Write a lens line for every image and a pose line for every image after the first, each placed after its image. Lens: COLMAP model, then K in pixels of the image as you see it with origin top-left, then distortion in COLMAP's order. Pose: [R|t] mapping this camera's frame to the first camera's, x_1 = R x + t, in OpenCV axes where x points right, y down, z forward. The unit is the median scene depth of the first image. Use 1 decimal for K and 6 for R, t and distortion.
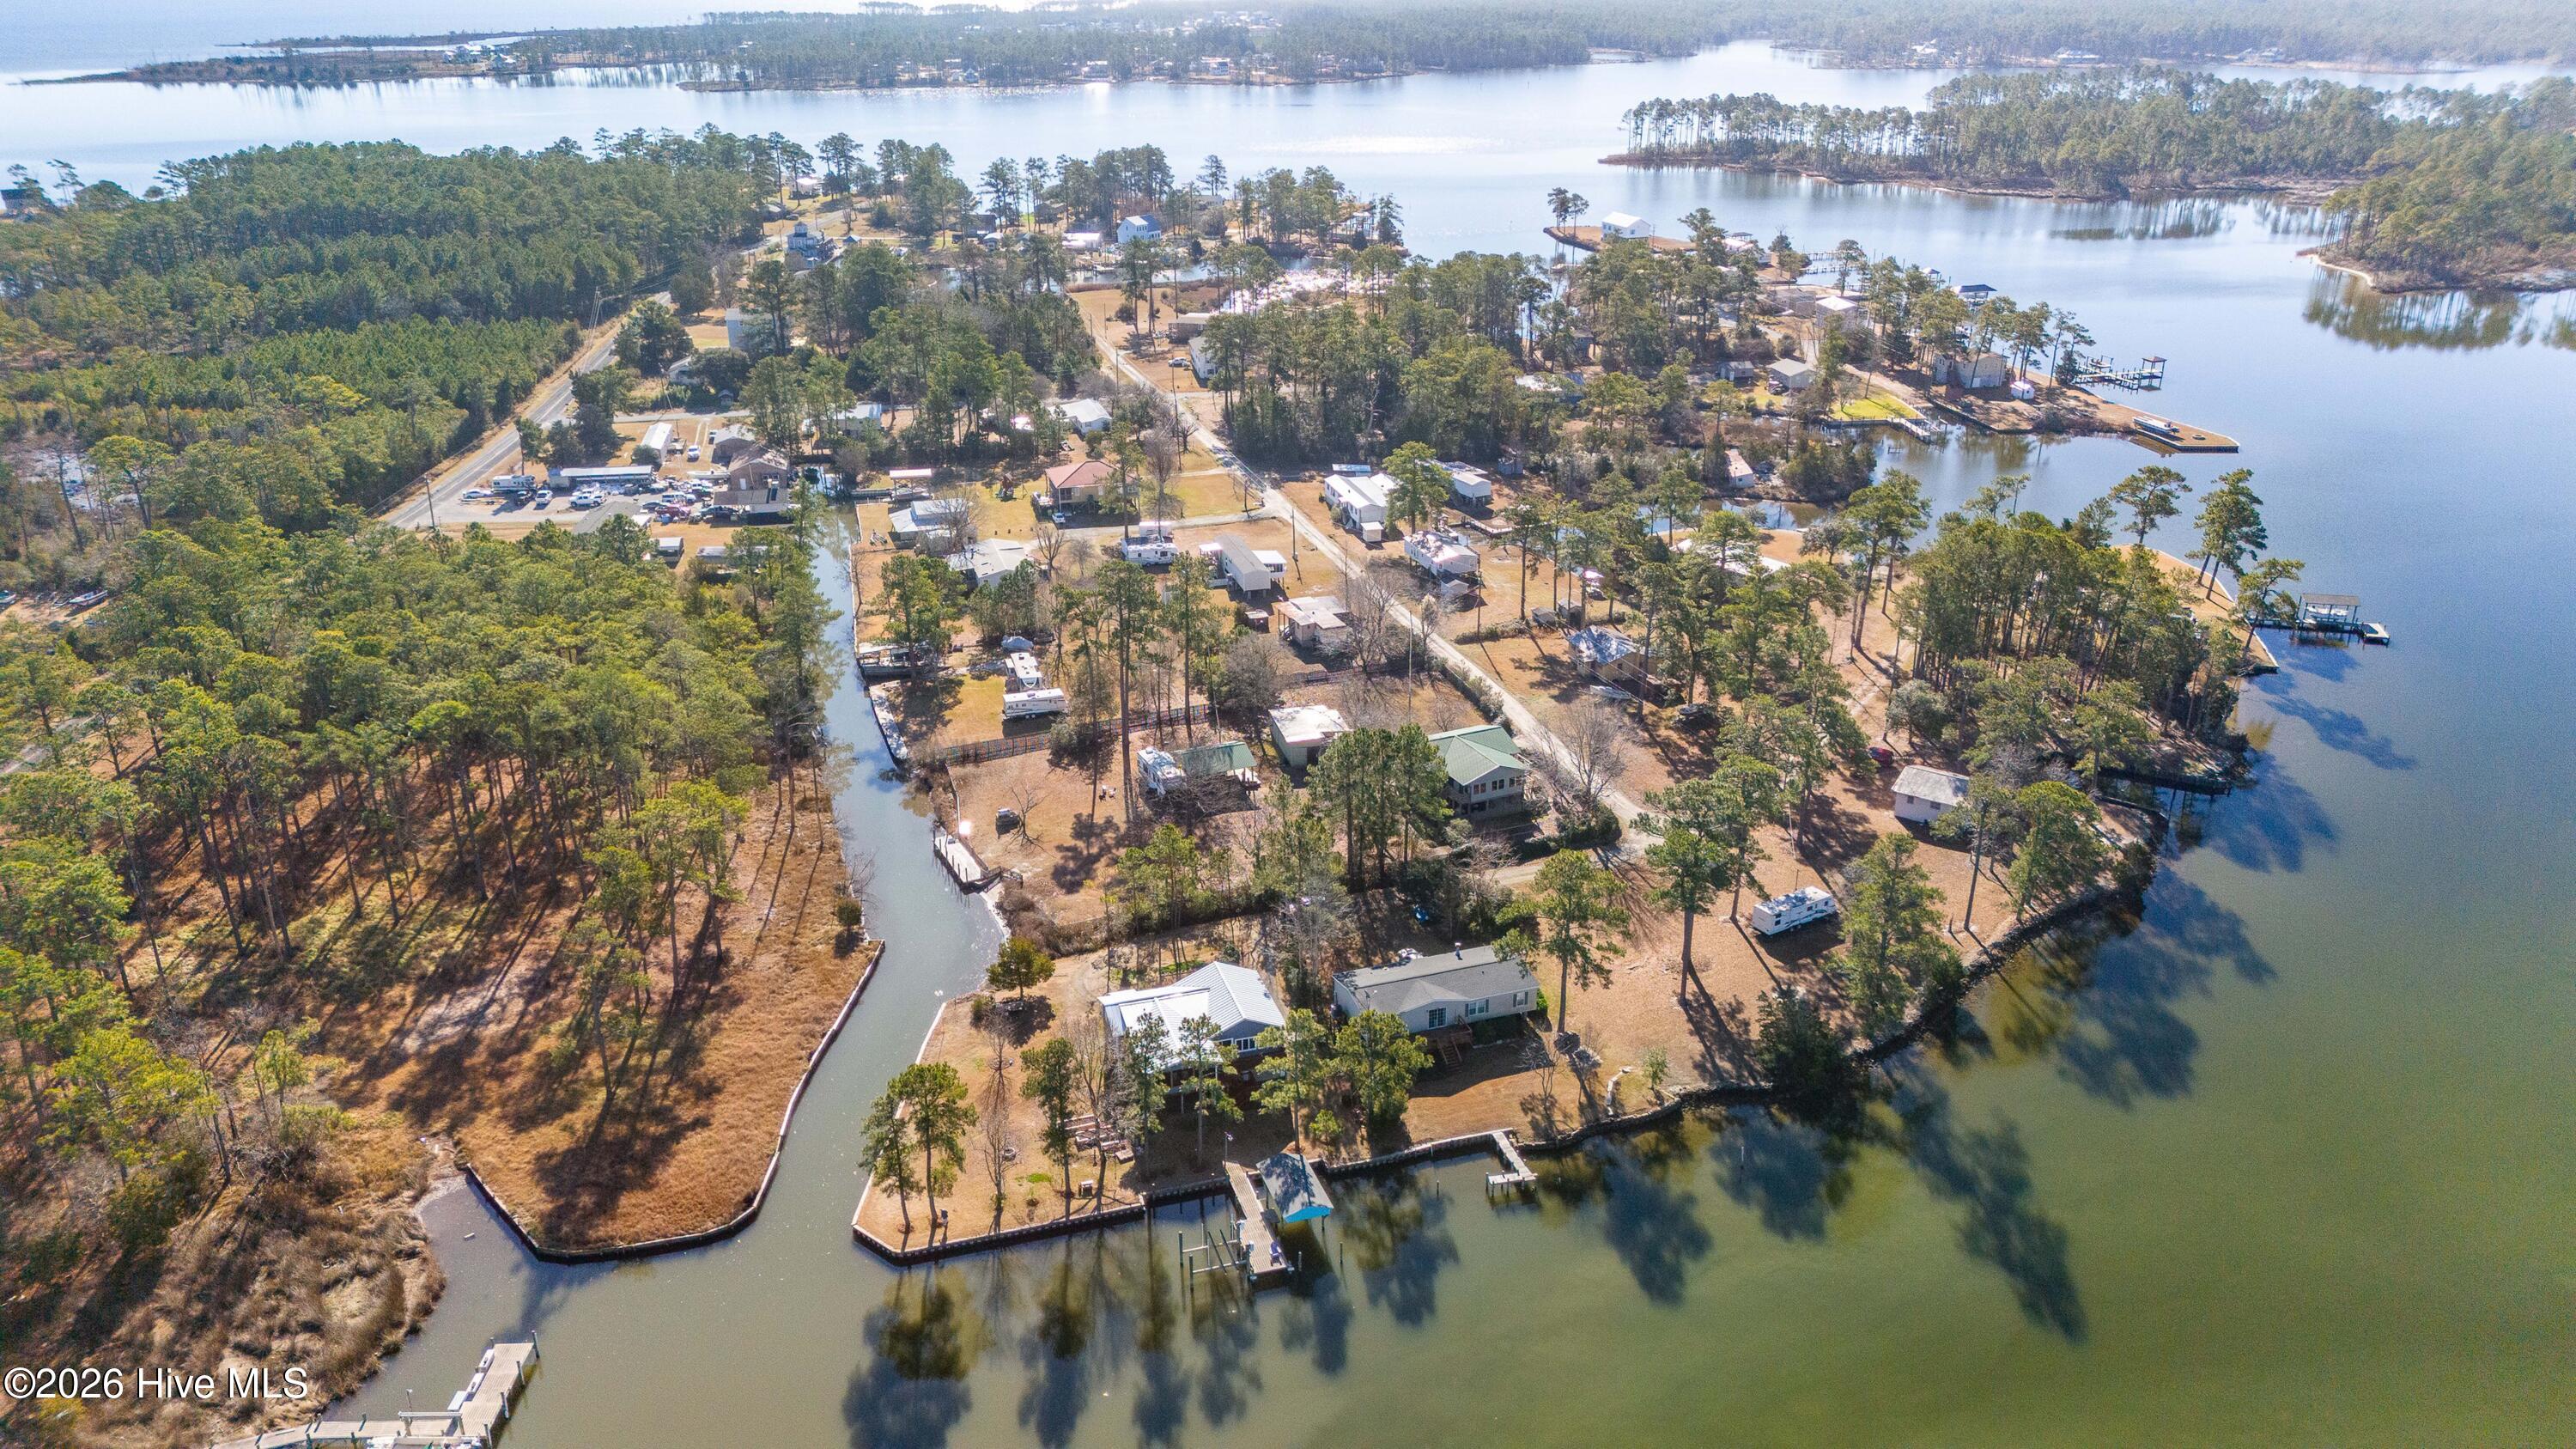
lens RADIAL K [[1898.3, 0, 1321.7], [0, 1898.3, 731.1], [0, 0, 1]] dist [0.064906, -0.068490]
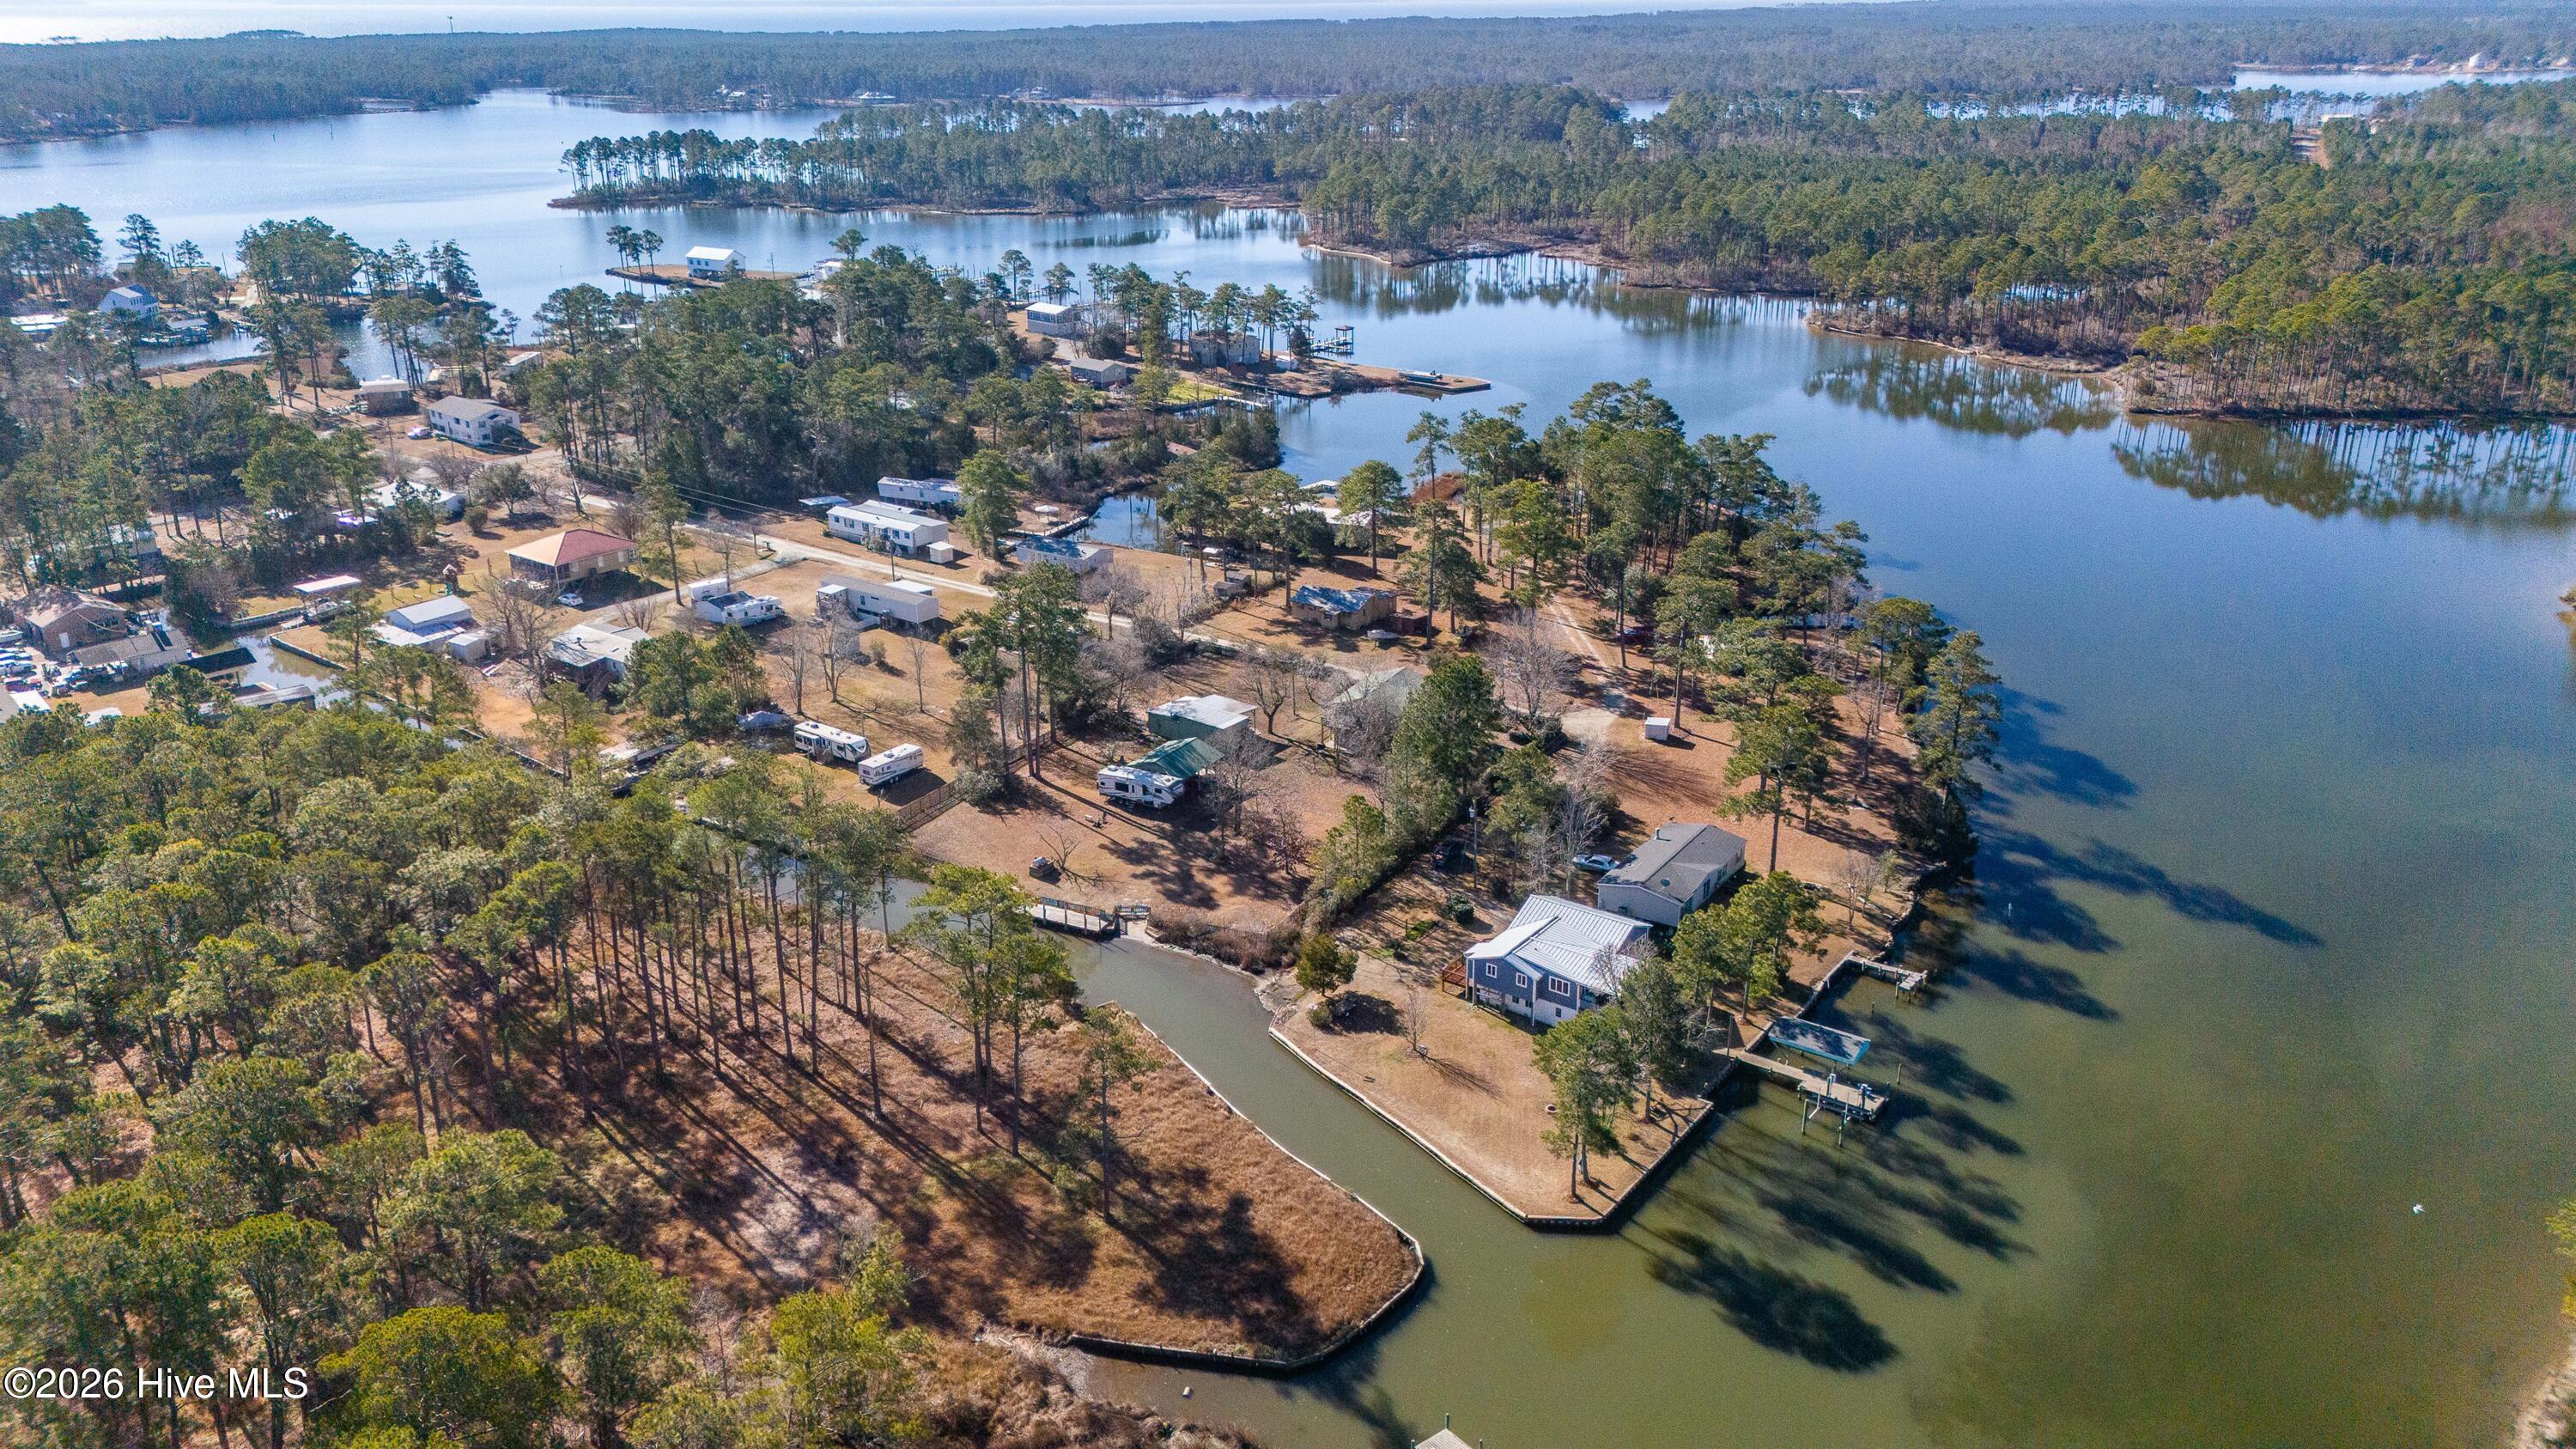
lens RADIAL K [[1922.3, 0, 1288.0], [0, 1922.3, 724.5], [0, 0, 1]] dist [0.084100, -0.085483]
pose [[0.792135, -0.209995, 0.573083, -0.218158], [0.230490, 0.972344, 0.037706, -0.010143], [-0.565152, 0.102221, 0.818630, 0.070335]]
